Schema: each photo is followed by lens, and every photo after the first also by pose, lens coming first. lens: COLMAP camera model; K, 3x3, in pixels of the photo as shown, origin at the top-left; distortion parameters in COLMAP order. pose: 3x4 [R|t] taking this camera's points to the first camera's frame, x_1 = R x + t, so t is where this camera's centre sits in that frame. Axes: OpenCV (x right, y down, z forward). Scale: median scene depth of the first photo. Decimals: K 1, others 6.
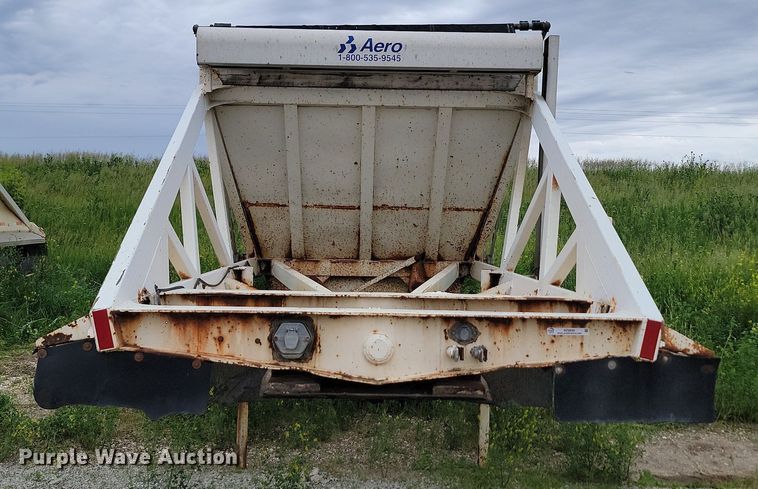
lens RADIAL K [[886.8, 0, 377.4], [0, 886.8, 236.4], [0, 0, 1]] dist [0.074171, 0.000000]
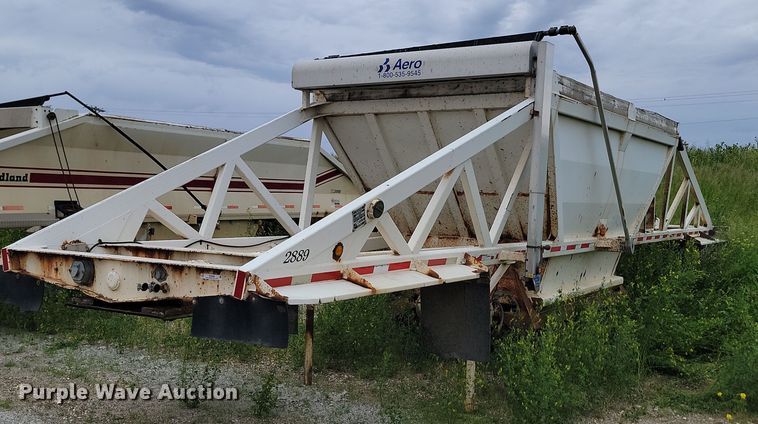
lens RADIAL K [[823.5, 0, 378.7], [0, 823.5, 213.9], [0, 0, 1]] dist [0.084278, 0.000000]
pose [[0.831996, 0.015715, -0.554559, 0.620985], [-0.020684, 0.999782, -0.002700, 0.000910], [0.554396, 0.013717, 0.832140, 0.012220]]
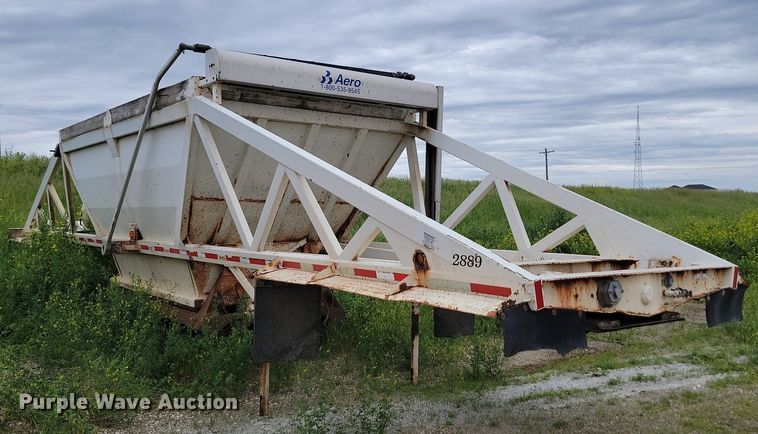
lens RADIAL K [[685.5, 0, 379.5], [0, 685.5, 218.6], [0, 0, 1]] dist [0.069193, -0.012189]
pose [[0.806166, -0.014468, 0.591512, -0.571300], [0.015556, 0.999874, 0.003255, -0.010526], [-0.591484, 0.006578, 0.806290, 0.142643]]
